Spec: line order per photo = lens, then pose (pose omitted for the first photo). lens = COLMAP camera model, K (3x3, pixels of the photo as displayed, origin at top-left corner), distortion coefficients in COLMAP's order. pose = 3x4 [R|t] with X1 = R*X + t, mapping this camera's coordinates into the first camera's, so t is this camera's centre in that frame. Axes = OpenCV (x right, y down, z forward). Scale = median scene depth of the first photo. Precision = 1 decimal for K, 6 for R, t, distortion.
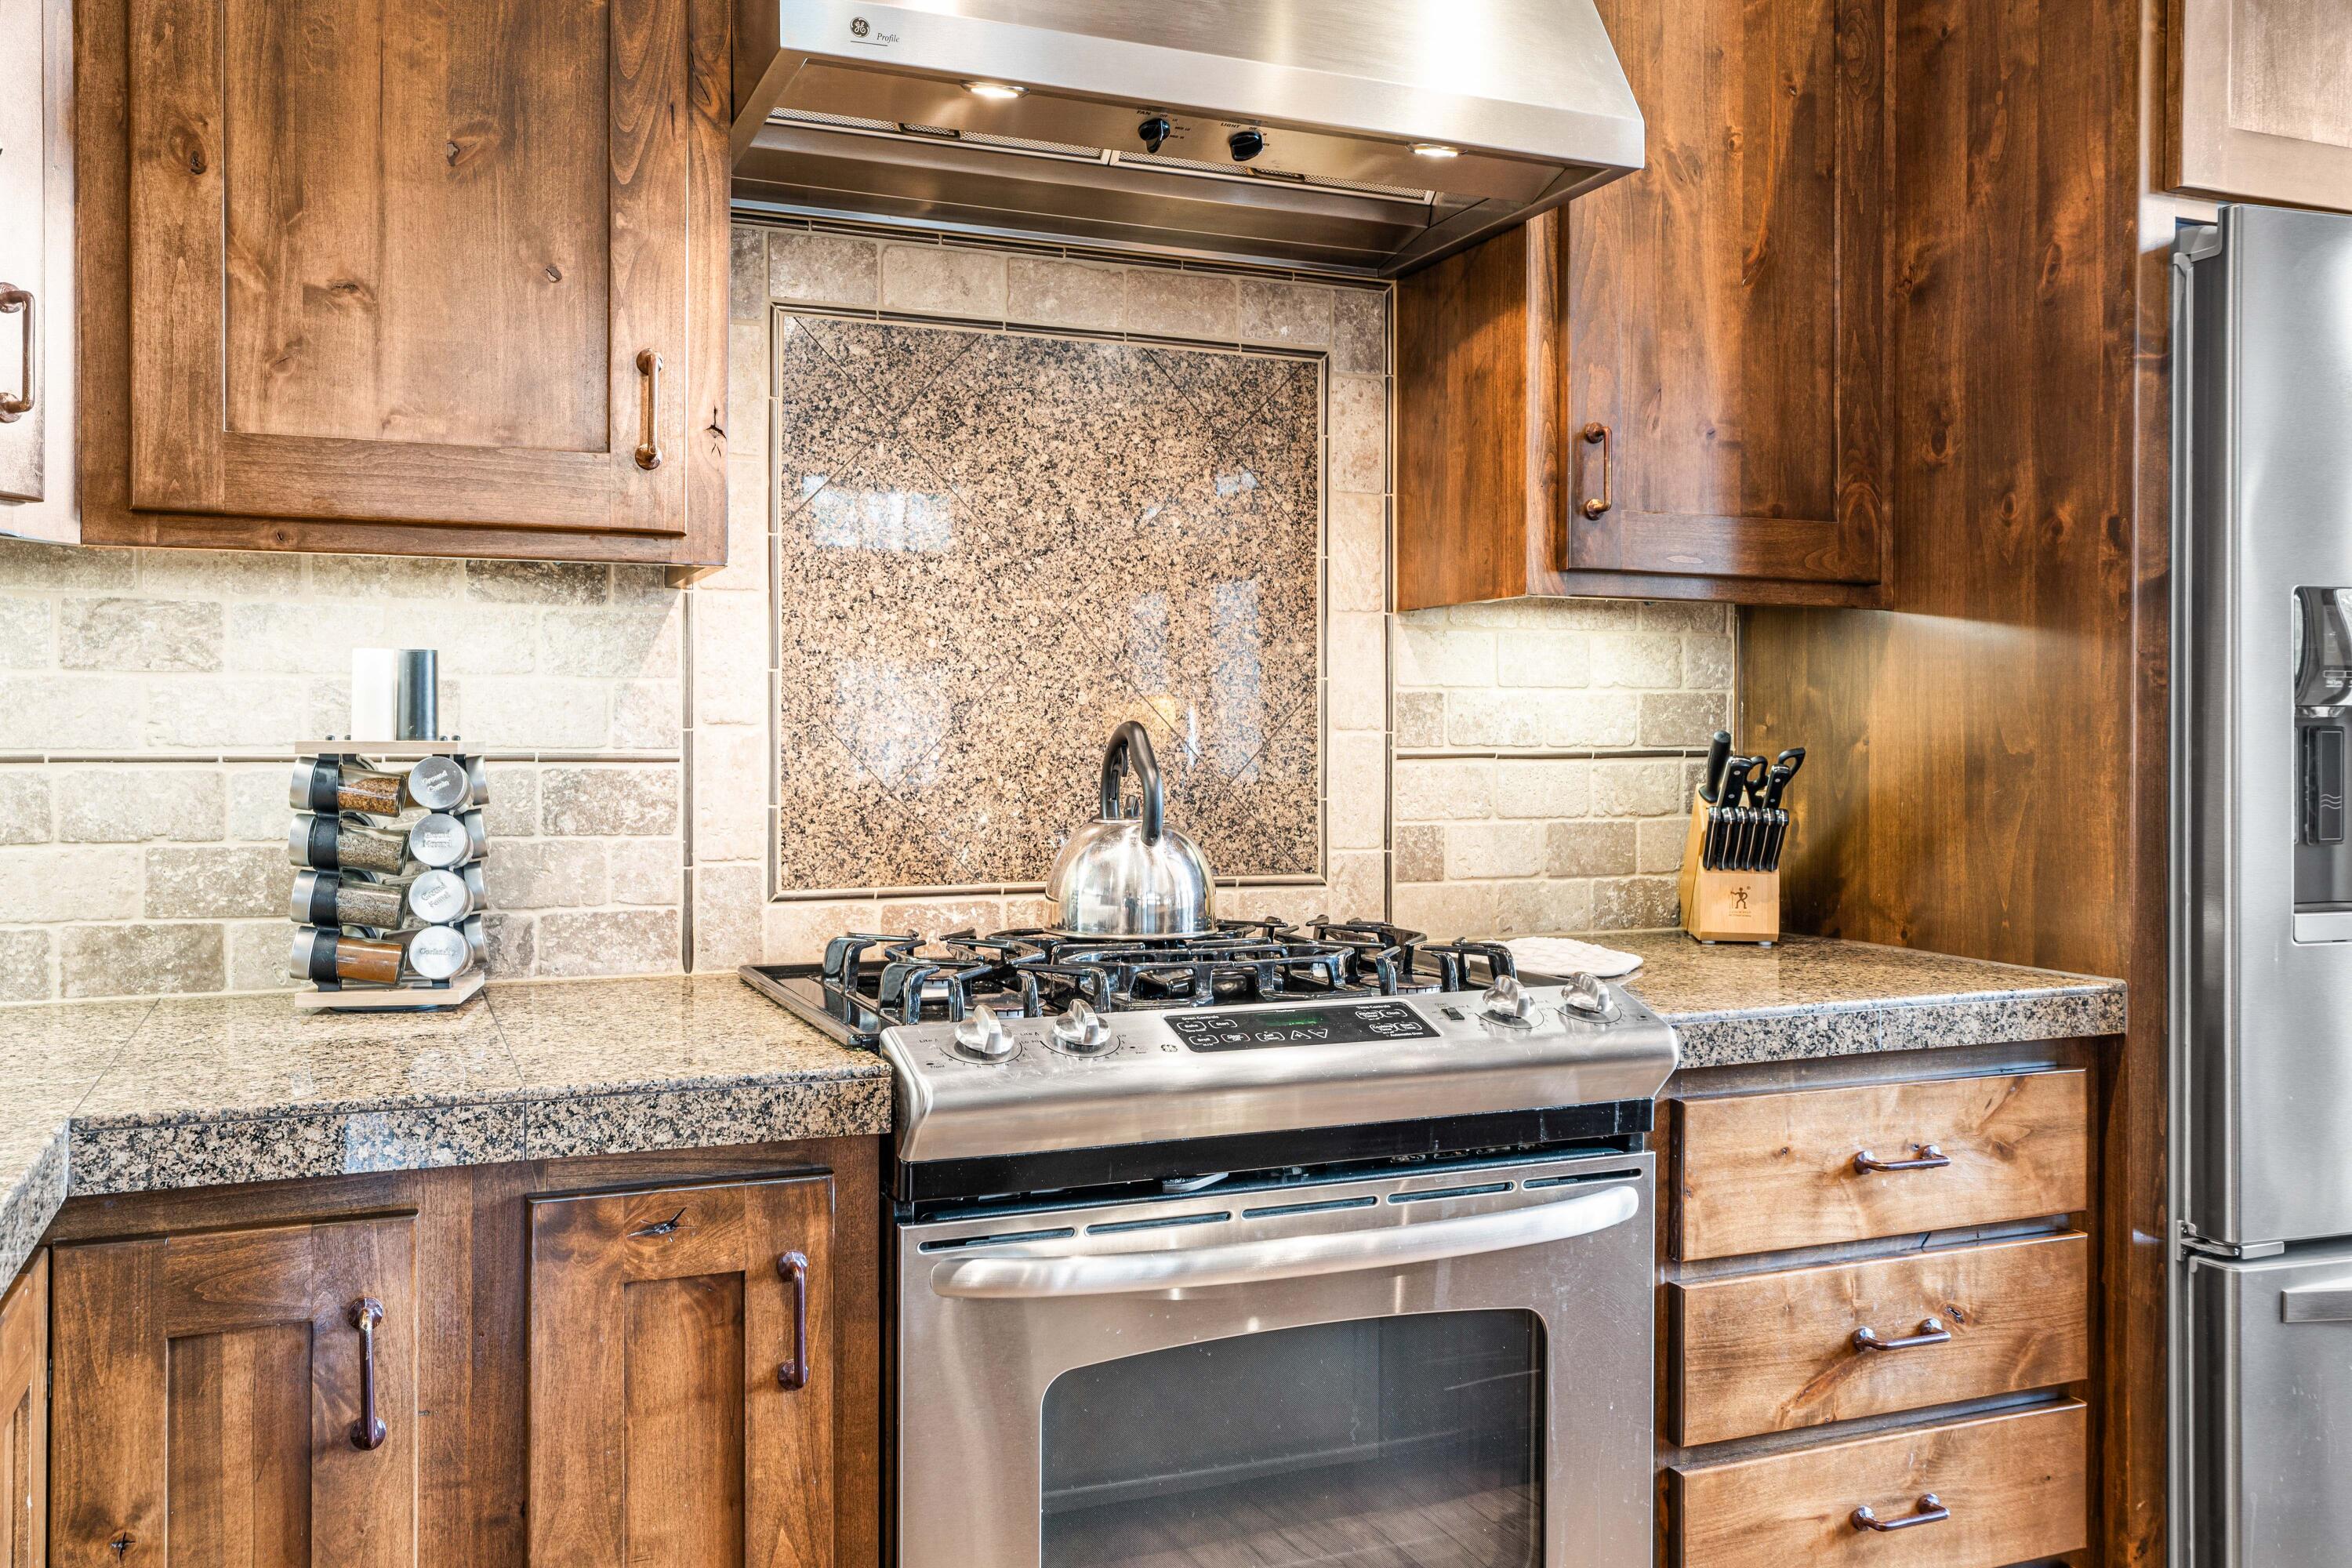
lens RADIAL K [[1908.5, 0, 1176.0], [0, 1908.5, 784.0], [0, 0, 1]] dist [0.000033, -0.001072]
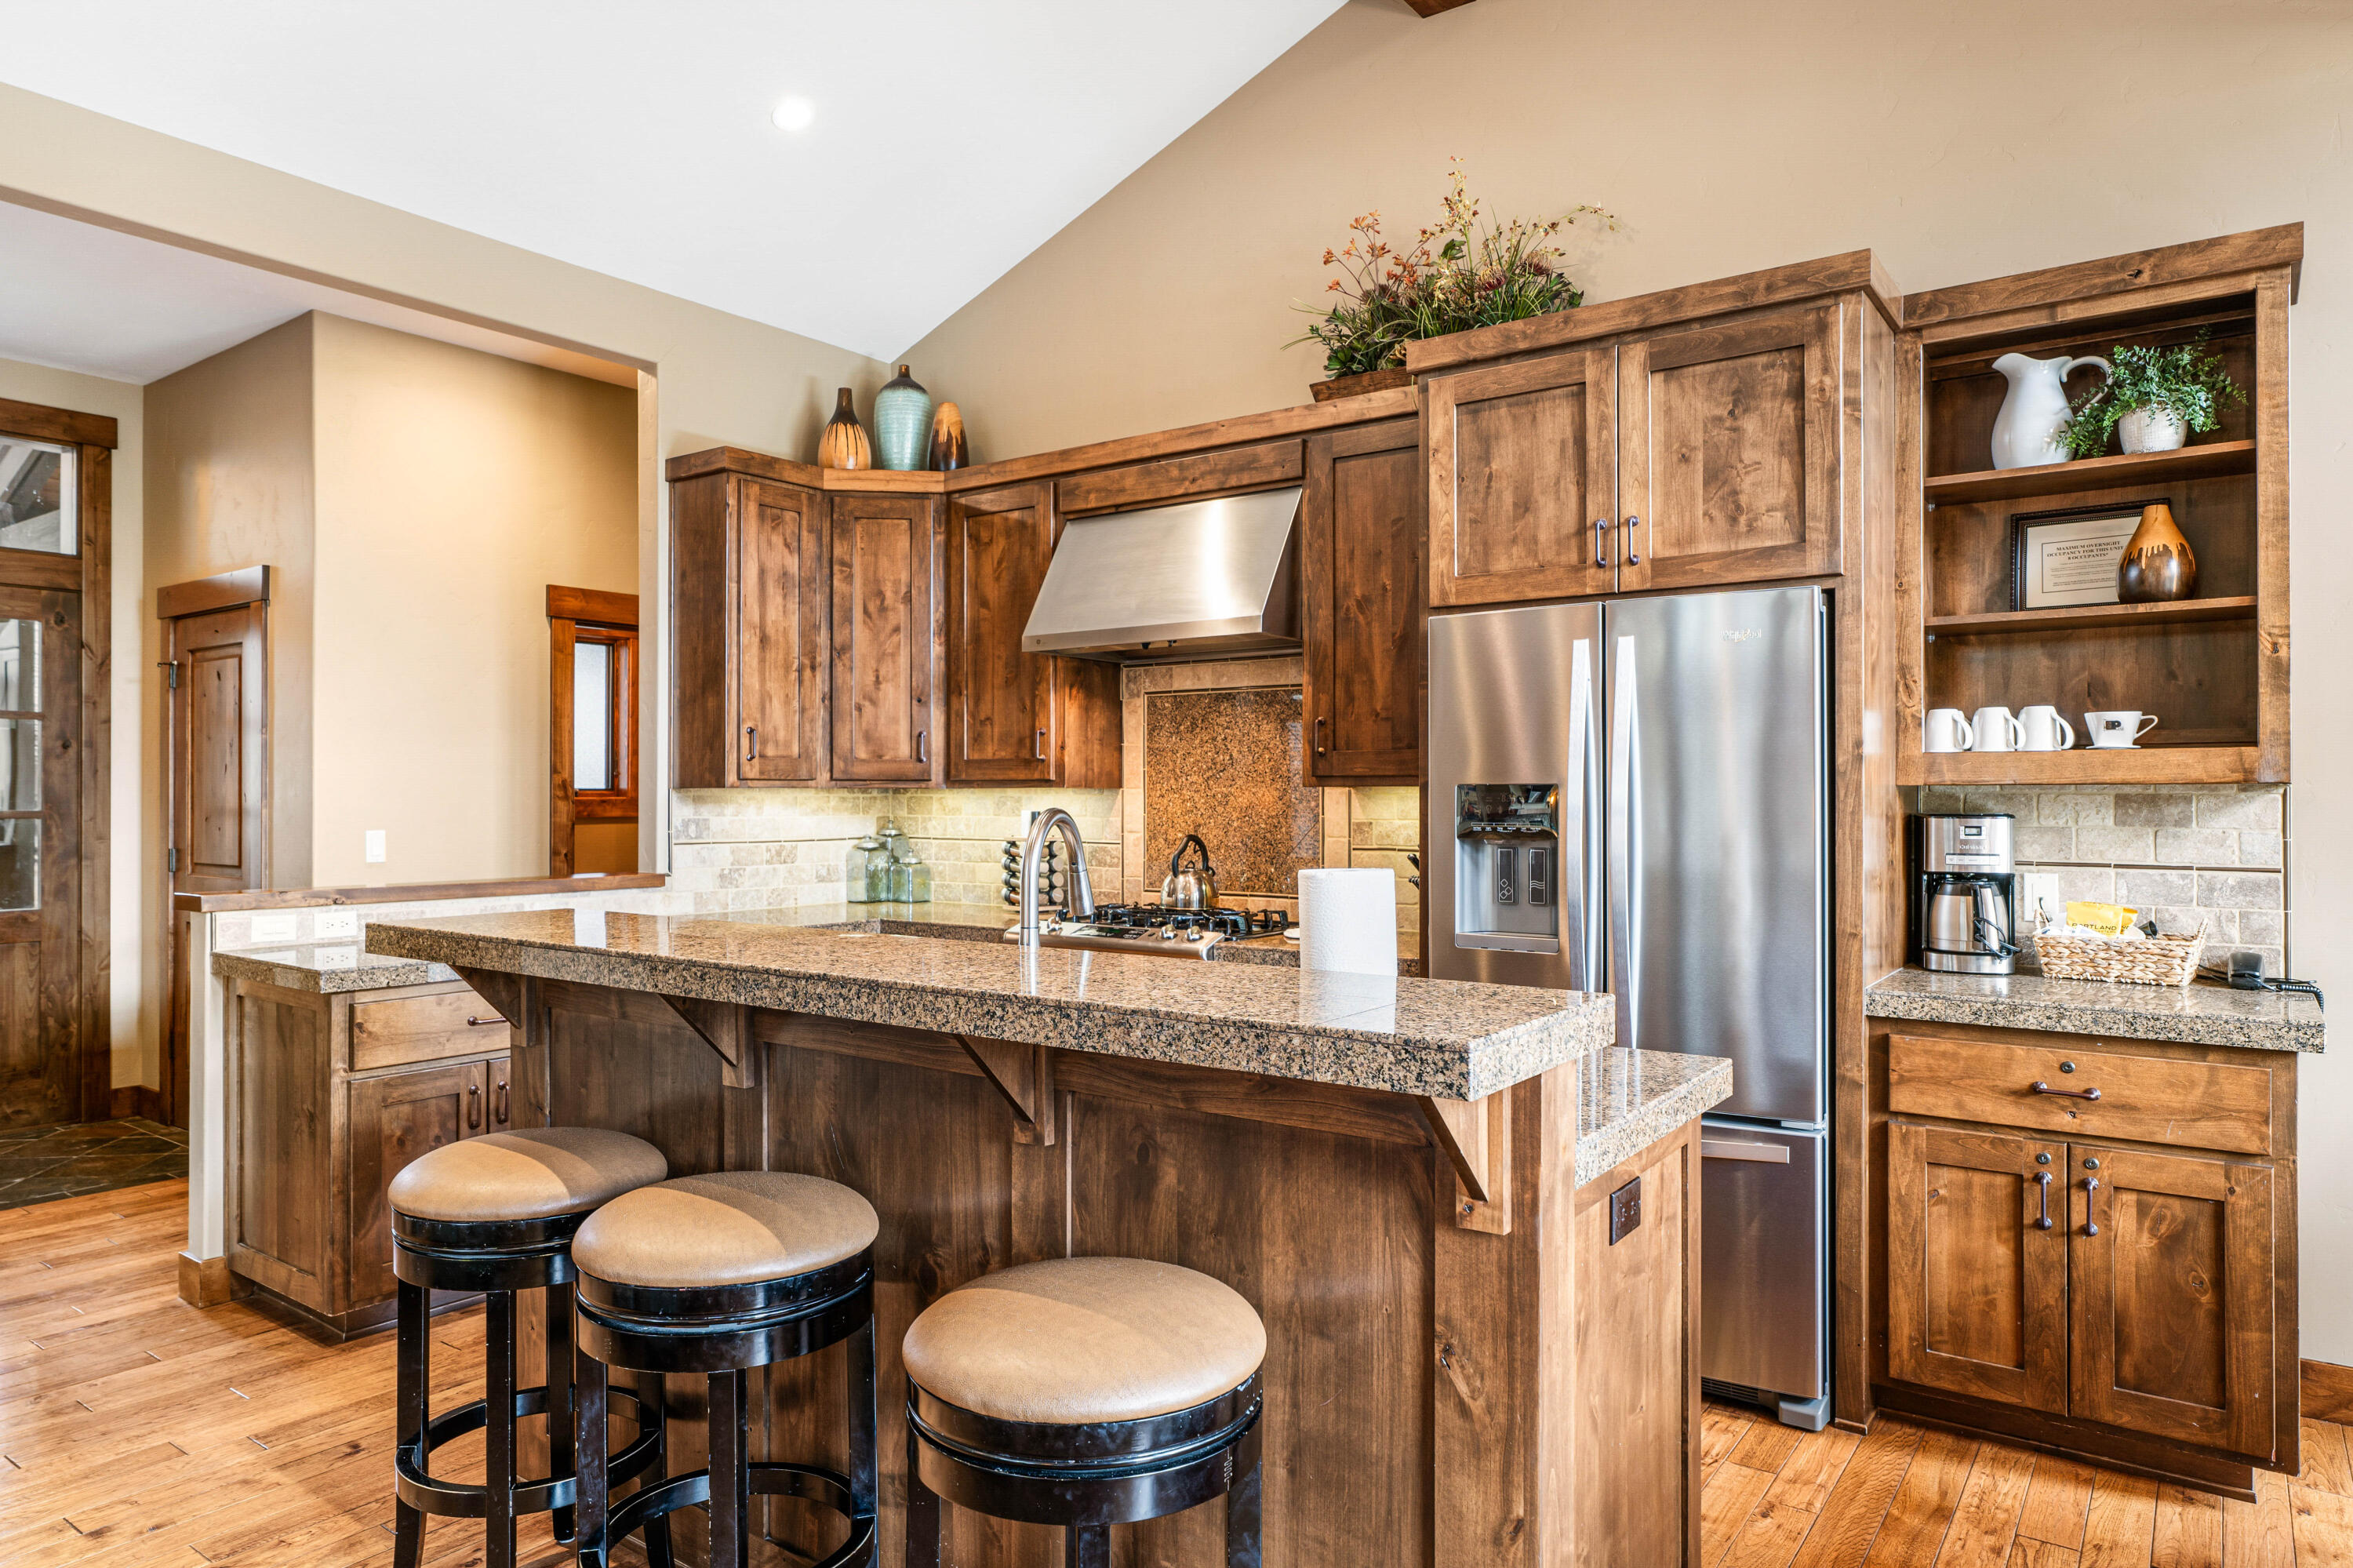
lens RADIAL K [[1427.7, 0, 1176.5], [0, 1427.7, 784.0], [0, 0, 1]] dist [0.000030, -0.000009]
pose [[0.505897, -0.008169, -0.862555, 1.681572], [-0.020126, 0.999571, -0.021271, -0.058390], [0.862359, 0.028121, 0.505516, -0.089346]]
